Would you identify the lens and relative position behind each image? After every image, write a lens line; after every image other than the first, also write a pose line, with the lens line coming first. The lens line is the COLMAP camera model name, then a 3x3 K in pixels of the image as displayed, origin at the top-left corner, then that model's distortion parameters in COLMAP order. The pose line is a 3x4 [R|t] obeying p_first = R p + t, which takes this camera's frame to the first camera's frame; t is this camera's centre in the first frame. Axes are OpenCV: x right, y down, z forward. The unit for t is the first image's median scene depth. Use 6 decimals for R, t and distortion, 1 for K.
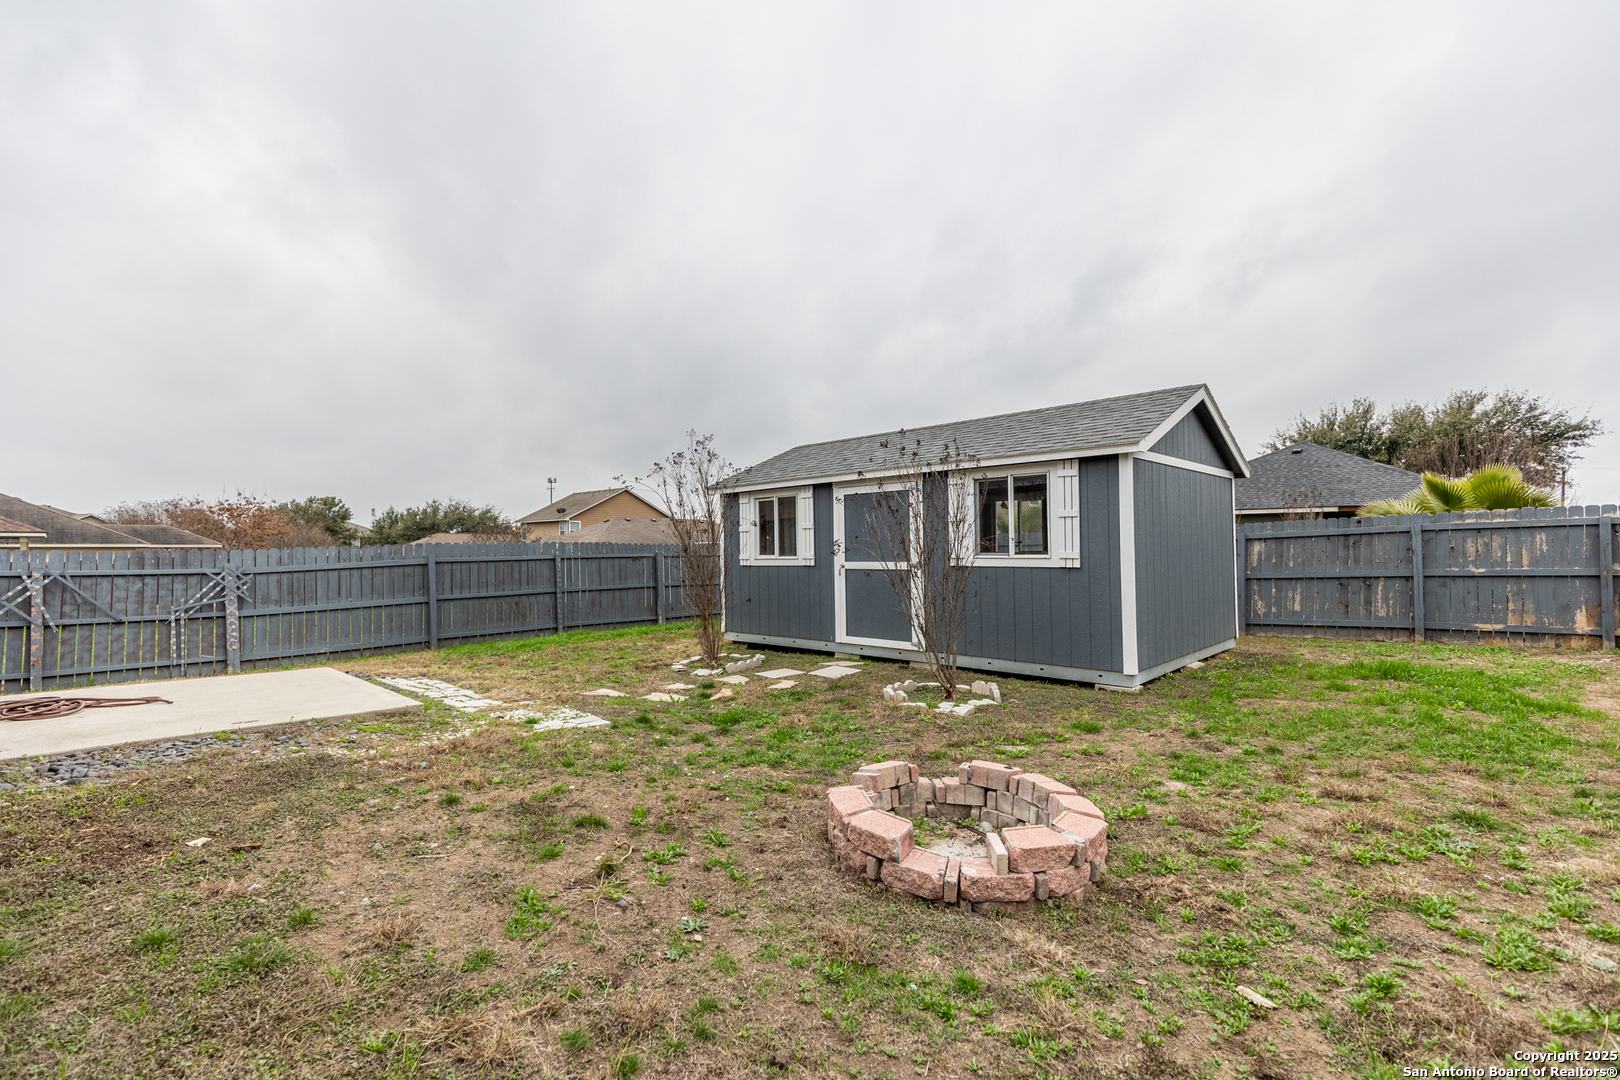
lens RADIAL K [[727.5, 0, 808.4], [0, 727.5, 539.2], [0, 0, 1]] dist [0.008108, 0.000076]
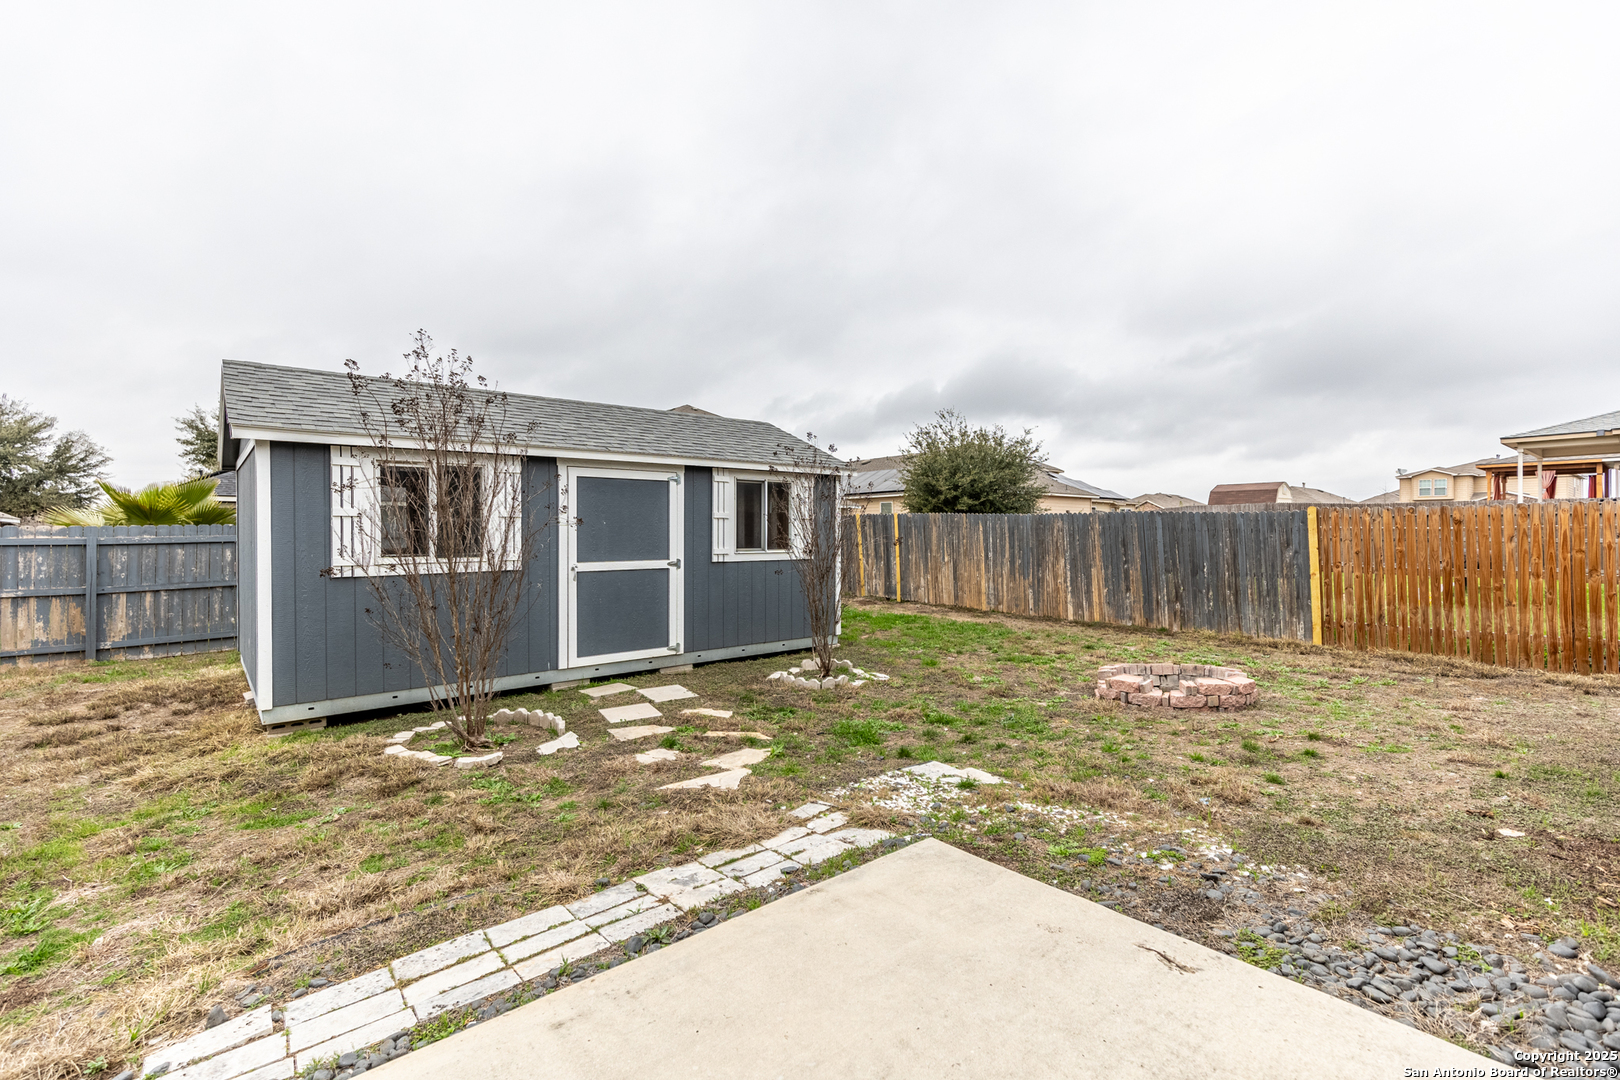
lens RADIAL K [[727.5, 0, 807.6], [0, 727.5, 539.6], [0, 0, 1]] dist [0.008108, 0.000076]
pose [[0.114269, 0.016126, 0.993319, -0.702832], [0.000934, 0.999866, -0.016340, 0.019978], [-0.993449, 0.002795, 0.114239, 0.670764]]
